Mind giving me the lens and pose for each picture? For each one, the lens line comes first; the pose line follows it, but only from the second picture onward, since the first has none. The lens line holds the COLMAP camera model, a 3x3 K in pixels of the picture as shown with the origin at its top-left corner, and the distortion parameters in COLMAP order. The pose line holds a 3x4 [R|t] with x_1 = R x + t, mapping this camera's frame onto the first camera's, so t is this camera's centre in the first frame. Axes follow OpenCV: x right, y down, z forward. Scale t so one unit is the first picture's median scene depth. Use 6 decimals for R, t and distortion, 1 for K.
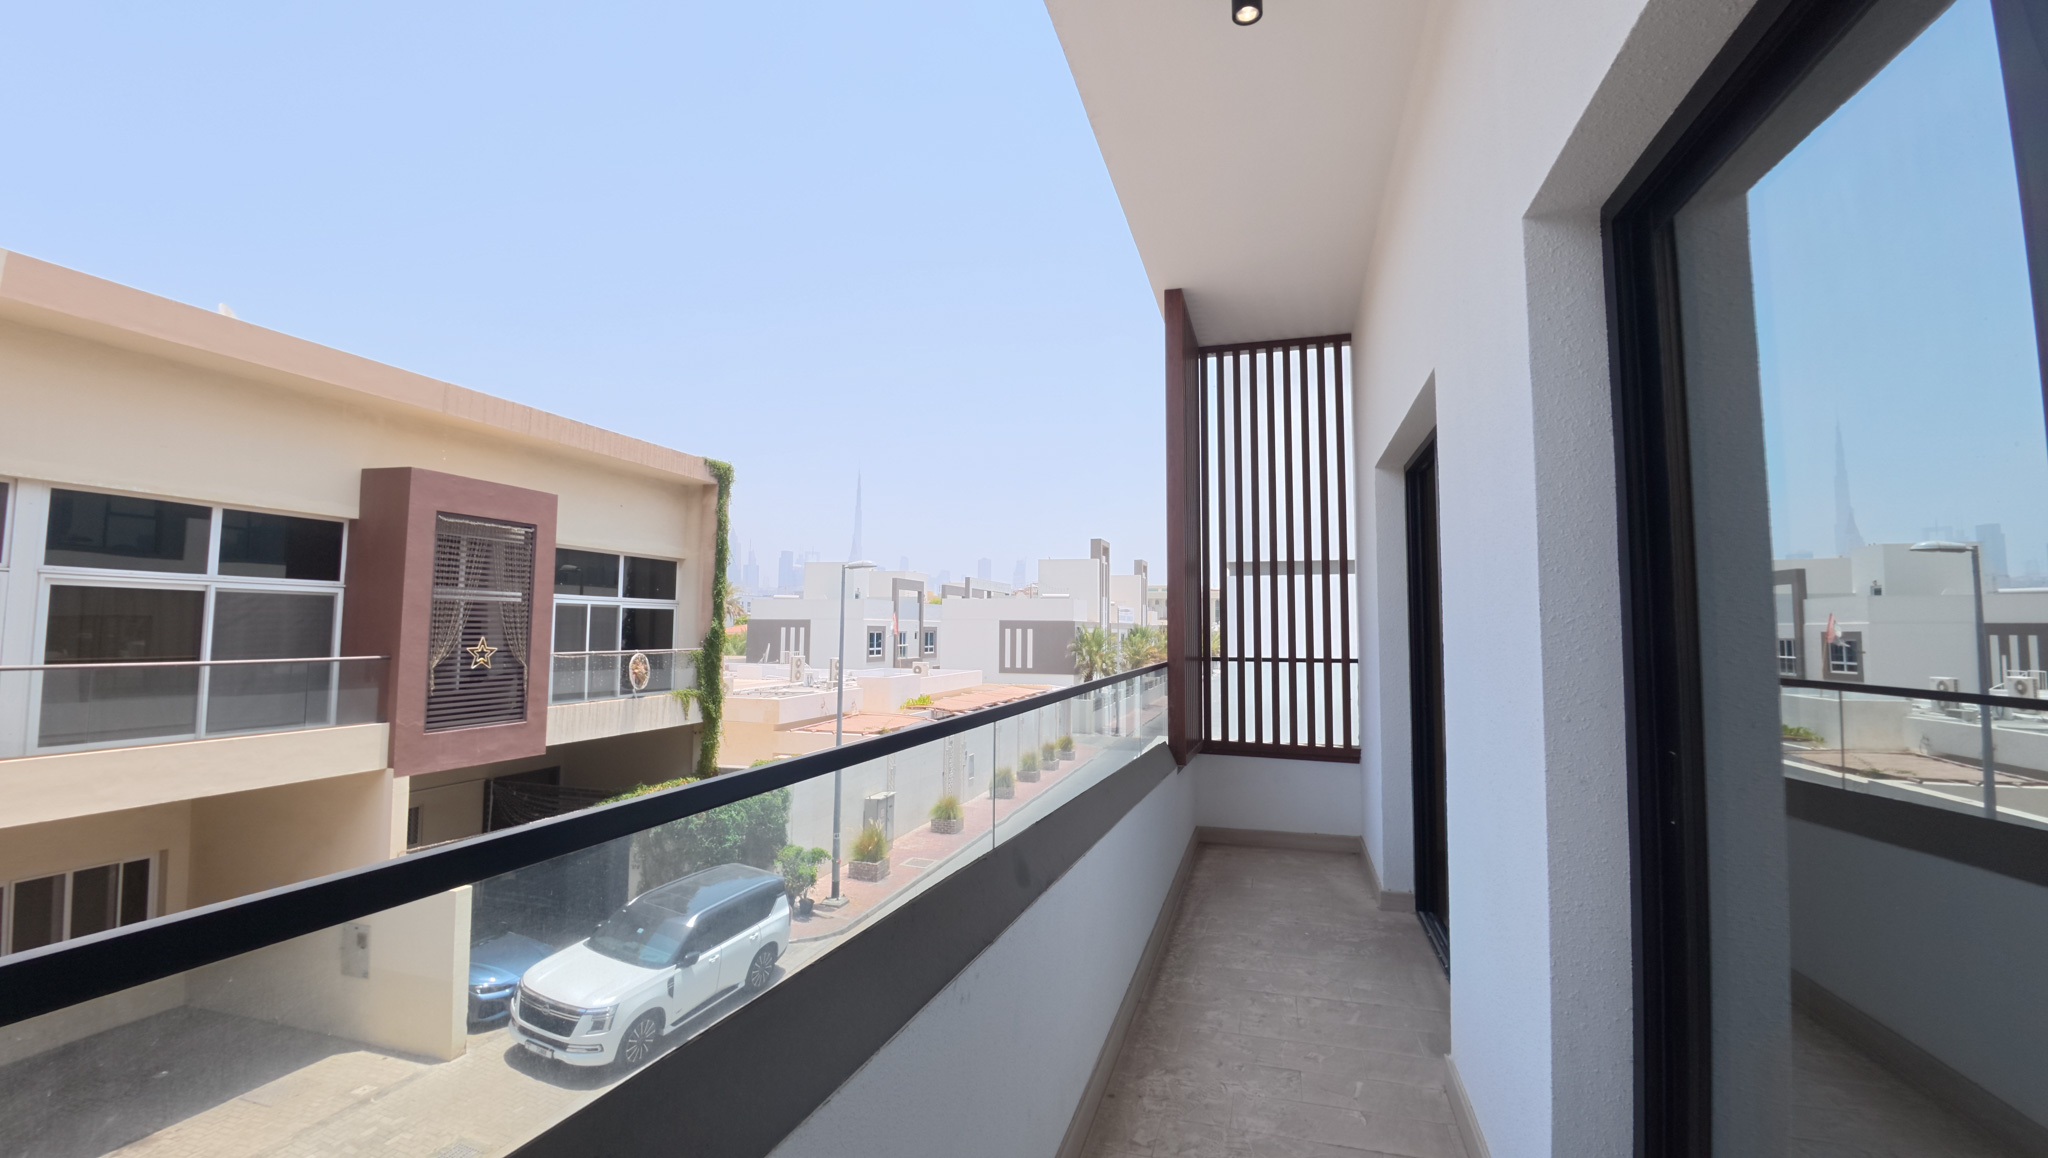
lens RADIAL K [[853.0, 0, 1018.9], [0, 853.0, 573.1], [0, 0, 1]] dist [0.013666, 0.000148]
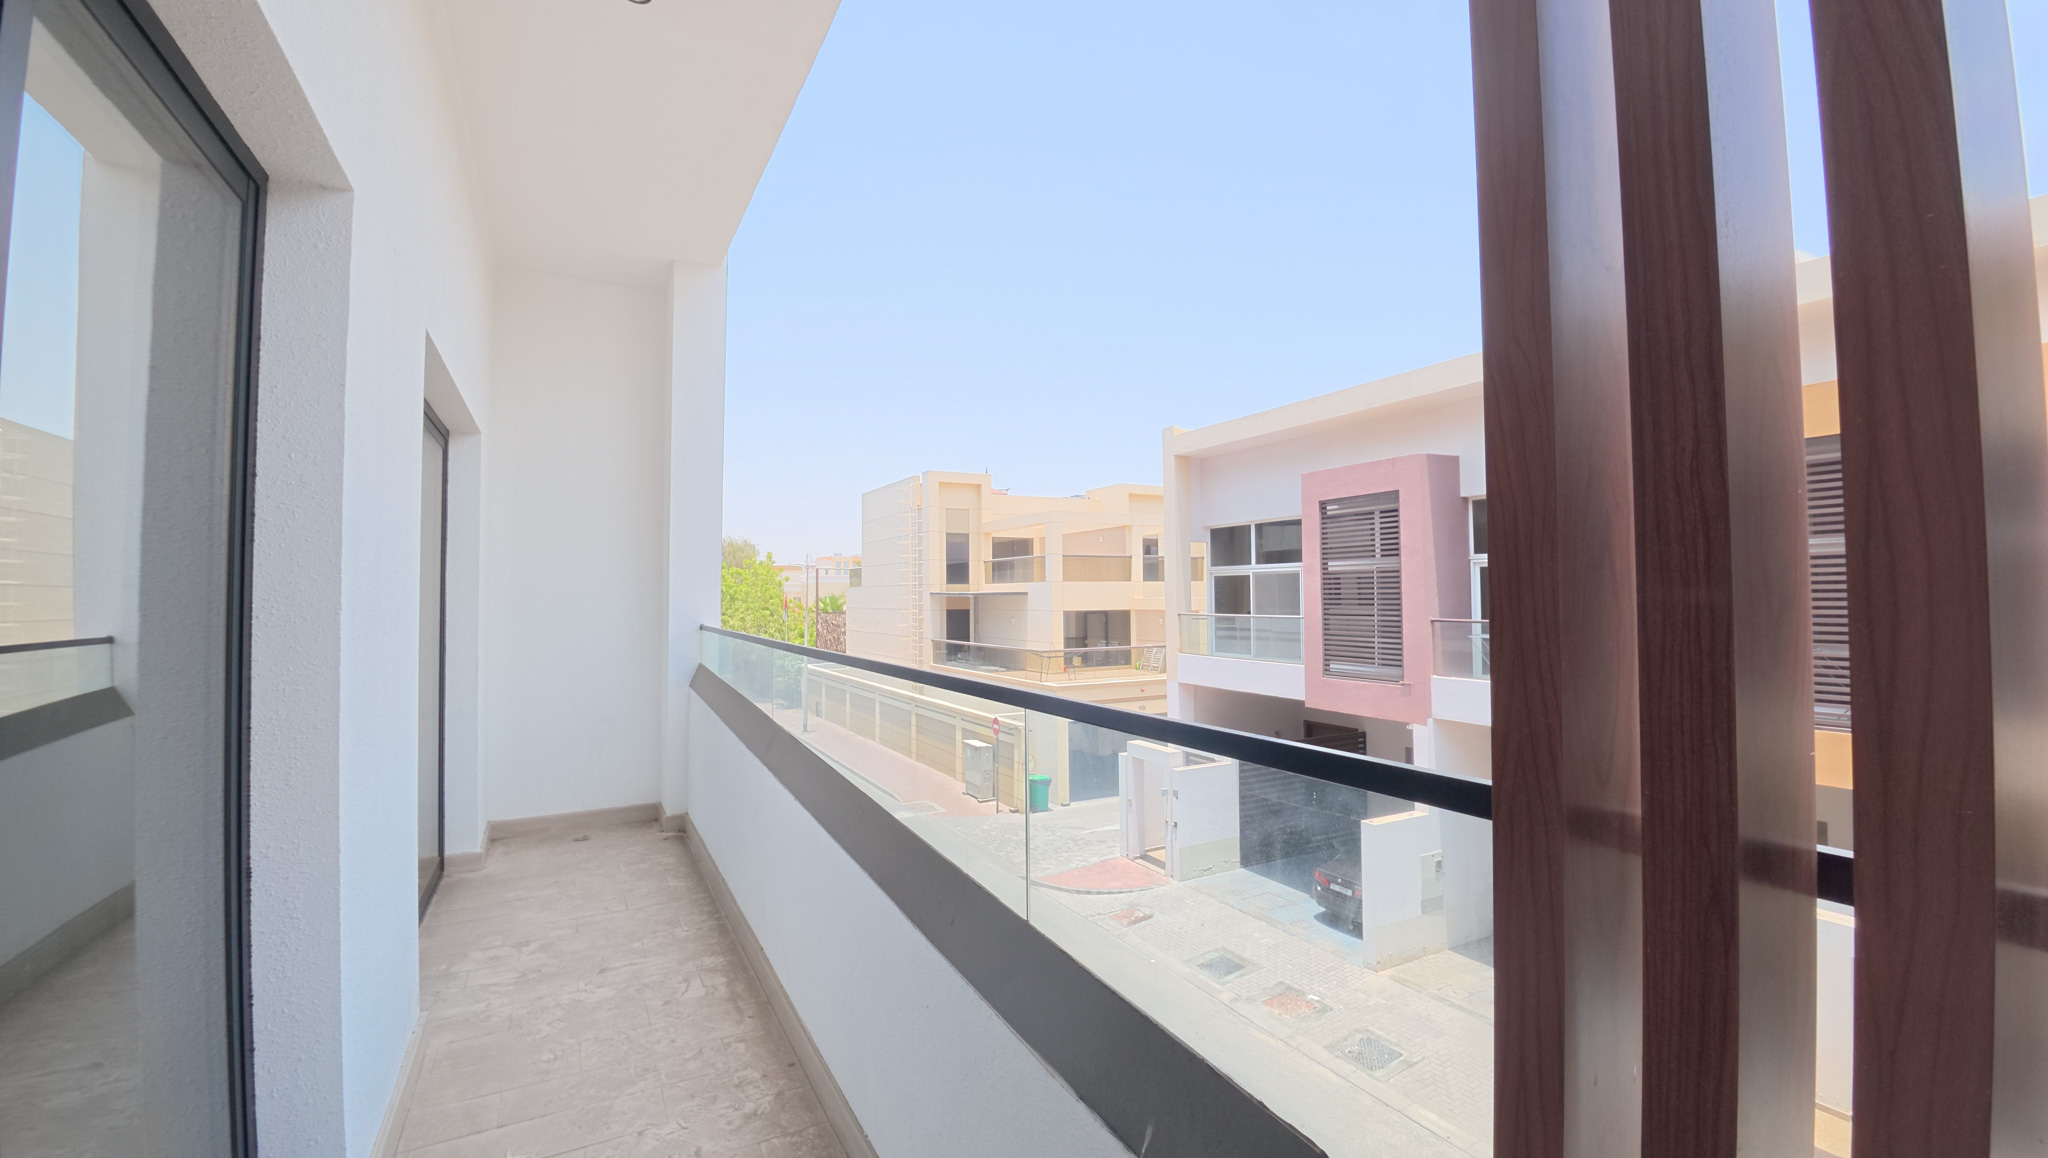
lens RADIAL K [[861.2, 0, 1017.4], [0, 861.2, 569.7], [0, 0, 1]] dist [0.016710, -0.000073]
pose [[-0.711739, -0.028803, -0.701853, 0.627678], [0.050621, 0.994458, -0.092144, 0.147702], [0.700617, -0.101111, -0.706337, 1.911246]]
